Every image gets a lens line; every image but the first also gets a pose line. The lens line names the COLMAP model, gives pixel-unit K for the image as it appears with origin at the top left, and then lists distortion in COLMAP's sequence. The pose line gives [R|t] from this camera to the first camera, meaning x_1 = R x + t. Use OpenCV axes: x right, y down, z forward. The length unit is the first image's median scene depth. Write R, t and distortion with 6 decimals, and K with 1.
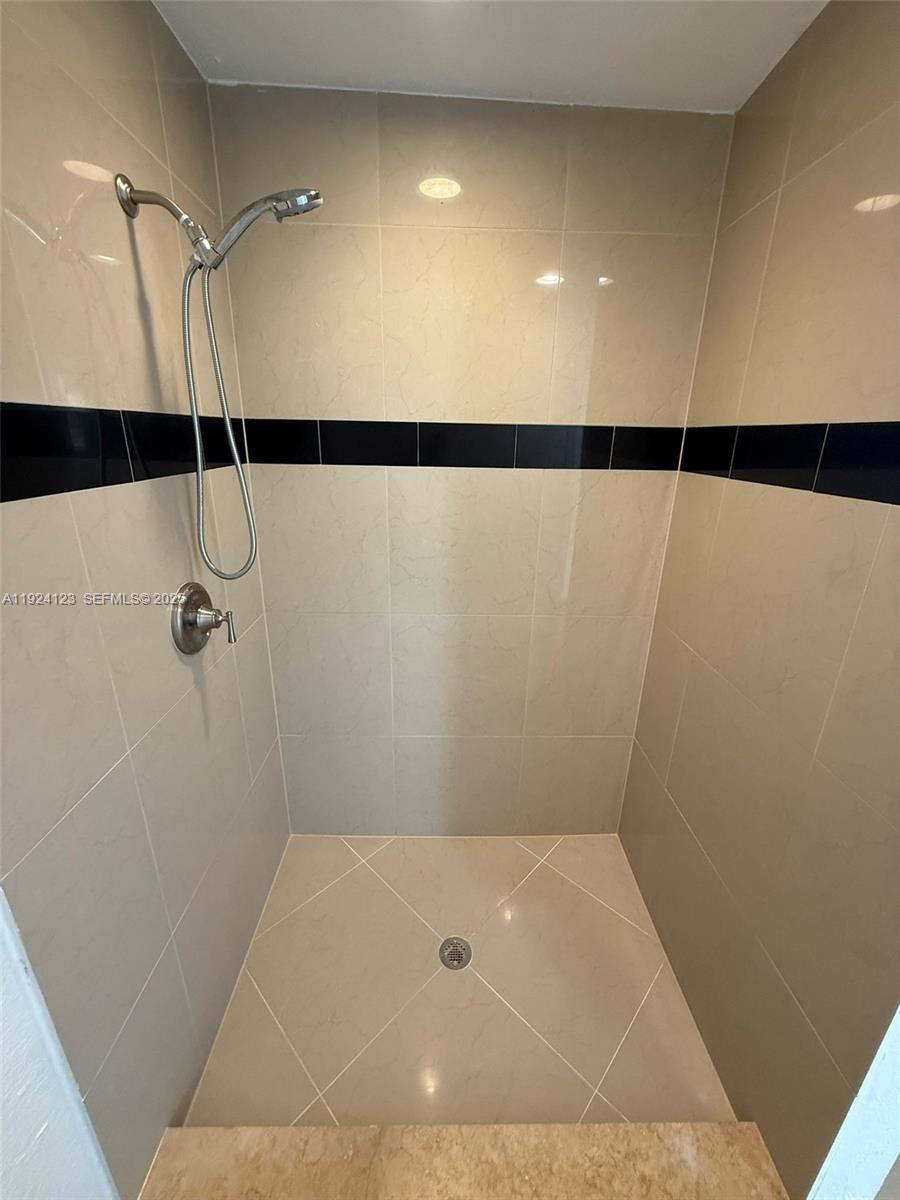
lens RADIAL K [[478.5, 0, 448.9], [0, 478.5, 599.1], [0, 0, 1]] dist [-0.002223, 0.000141]
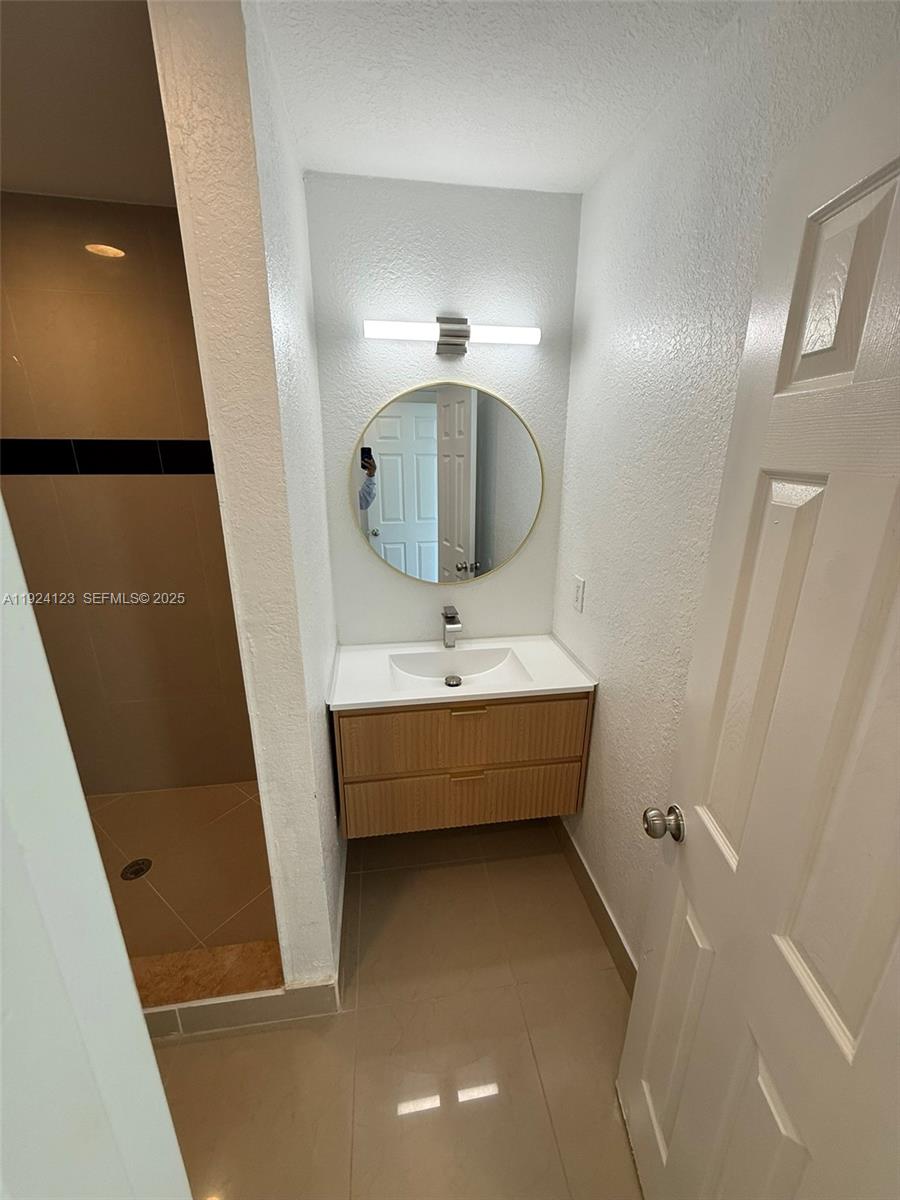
lens RADIAL K [[478.5, 0, 454.2], [0, 478.5, 595.5], [0, 0, 1]] dist [-0.002223, 0.000141]
pose [[0.990251, -0.049952, 0.130031, 0.977729], [0.052965, 0.998400, -0.019817, 0.149533], [-0.128833, 0.026511, 0.991312, -0.456202]]
